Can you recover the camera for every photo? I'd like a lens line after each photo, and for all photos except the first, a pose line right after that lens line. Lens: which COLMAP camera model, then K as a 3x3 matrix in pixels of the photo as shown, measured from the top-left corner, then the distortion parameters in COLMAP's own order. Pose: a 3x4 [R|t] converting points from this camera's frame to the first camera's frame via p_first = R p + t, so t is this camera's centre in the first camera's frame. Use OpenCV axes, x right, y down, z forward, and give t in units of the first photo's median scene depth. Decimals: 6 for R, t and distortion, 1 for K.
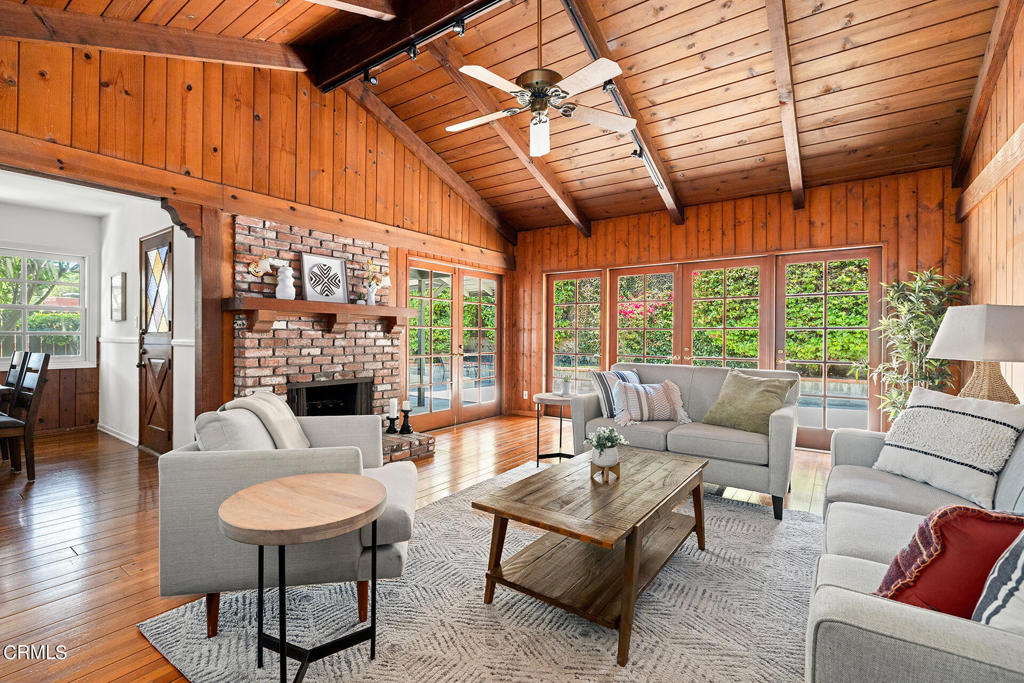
lens RADIAL K [[456.1, 0, 509.0], [0, 456.1, 337.4], [0, 0, 1]] dist [-0.001651, -0.000305]
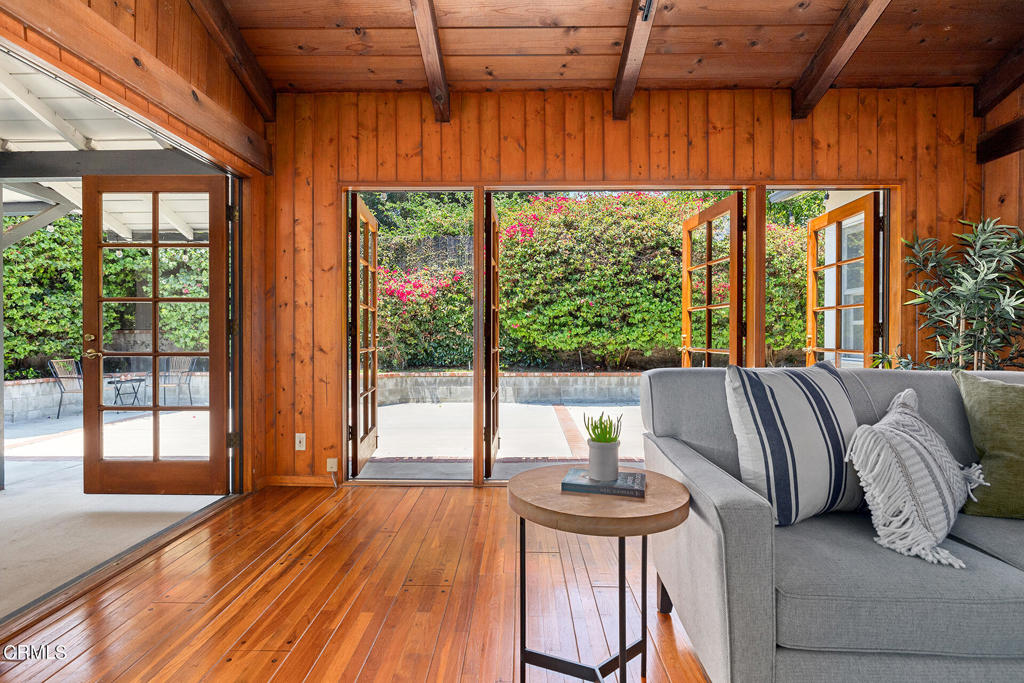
lens RADIAL K [[491.6, 0, 508.4], [0, 491.6, 337.9], [0, 0, 1]] dist [-0.001020, 0.000189]
pose [[0.823831, -0.010081, 0.566745, -0.110107], [0.005733, 0.999939, 0.009453, 0.022970], [-0.566806, -0.004539, 0.823839, 0.691372]]
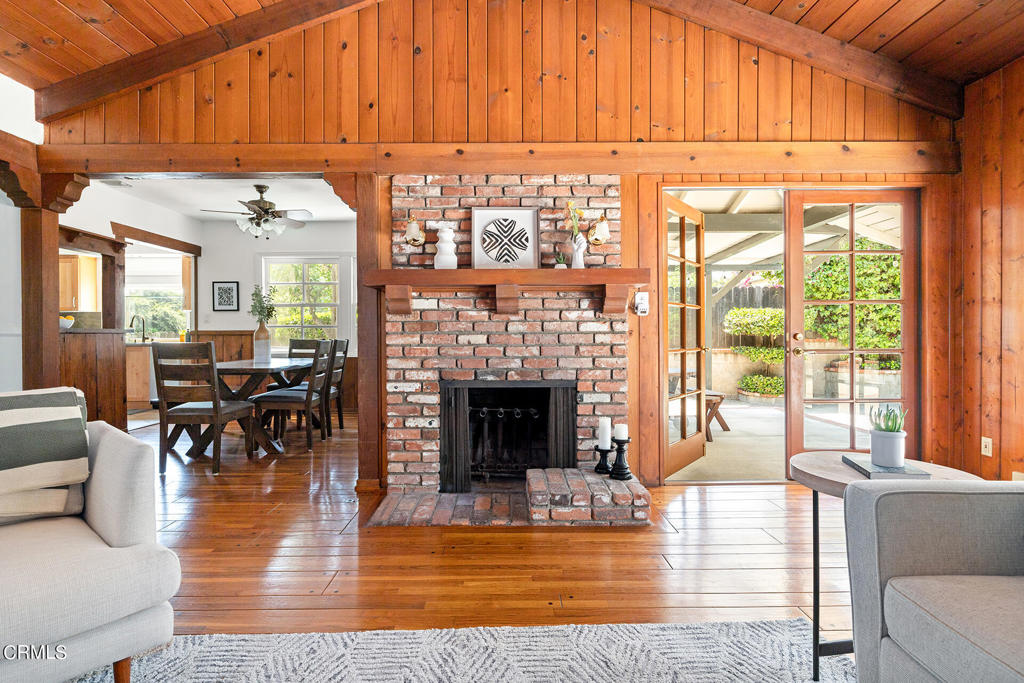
lens RADIAL K [[511.8, 0, 510.4], [0, 511.8, 336.8], [0, 0, 1]] dist [-0.003134, -0.000176]
pose [[0.598257, -0.004755, -0.801290, 0.235149], [0.006788, 0.999977, -0.000866, 0.025522], [0.801276, -0.004921, 0.598275, 0.501627]]
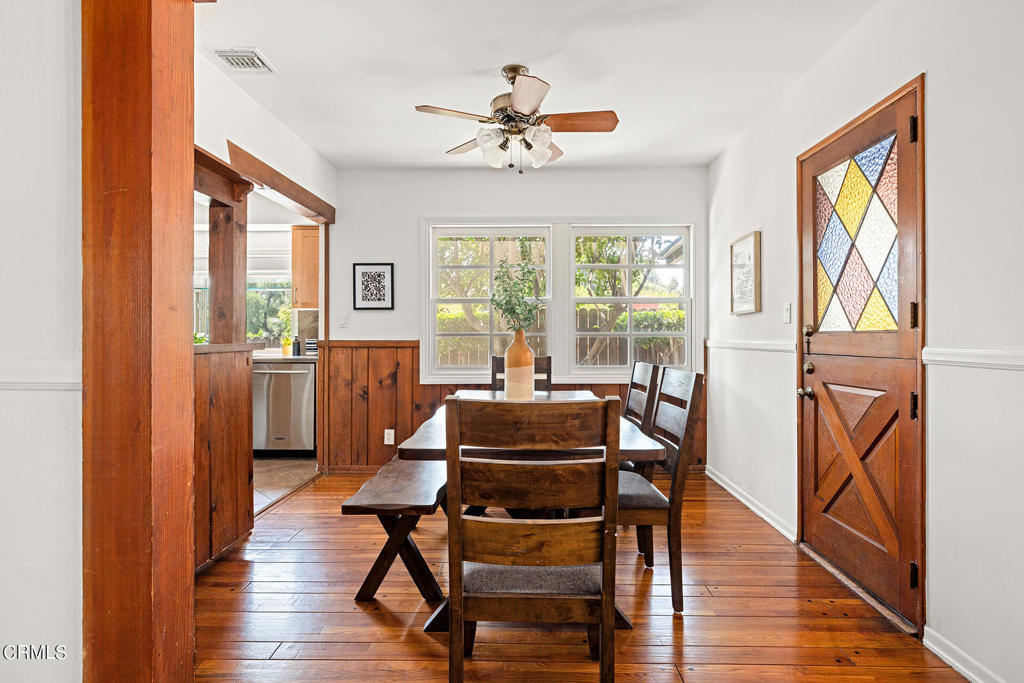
lens RADIAL K [[518.1, 0, 523.9], [0, 518.1, 335.1], [0, 0, 1]] dist [-0.000455, -0.000103]
pose [[0.583443, -0.005421, -0.812136, -0.526200], [0.001518, 0.999983, -0.005584, -0.004423], [0.812153, 0.002025, 0.583442, 0.395658]]
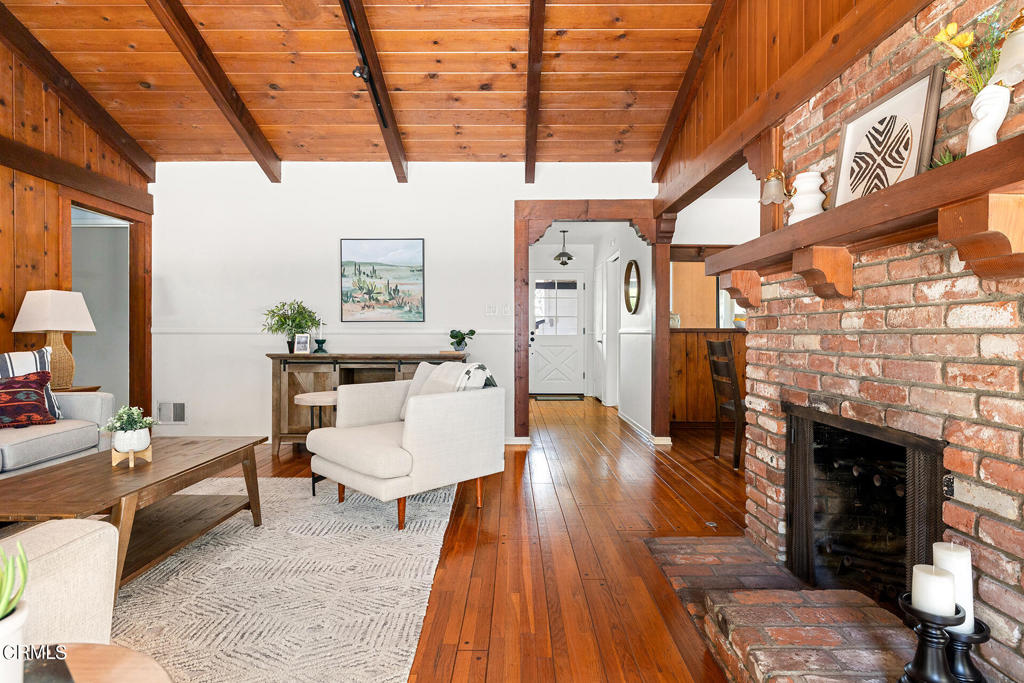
lens RADIAL K [[533.9, 0, 512.0], [0, 533.9, 341.5], [0, 0, 1]] dist [-0.000655, 0.000041]
pose [[-0.809854, 0.000583, -0.586631, 0.108583], [-0.006664, 0.999926, 0.010193, 0.024320], [0.586593, 0.012164, -0.809791, 1.134549]]
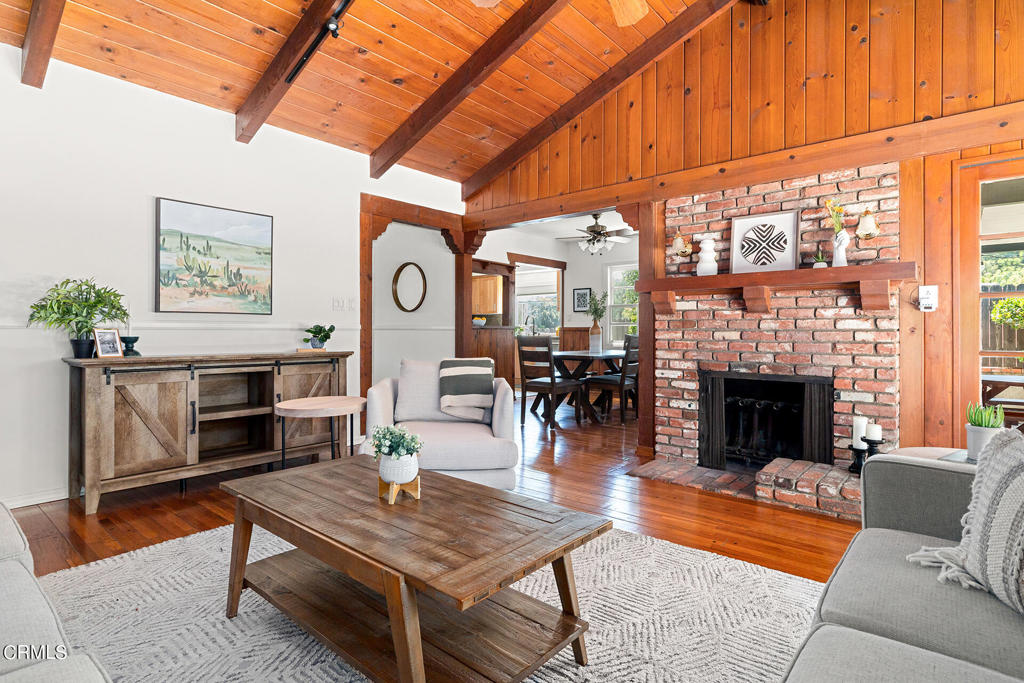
lens RADIAL K [[524.4, 0, 512.7], [0, 524.4, 331.8], [0, 0, 1]] dist [-0.002387, 0.000340]
pose [[-0.068943, -0.005149, -0.997607, 0.493005], [-0.004823, 0.999977, -0.004828, 0.028033], [0.997609, 0.004479, -0.068966, 0.608770]]
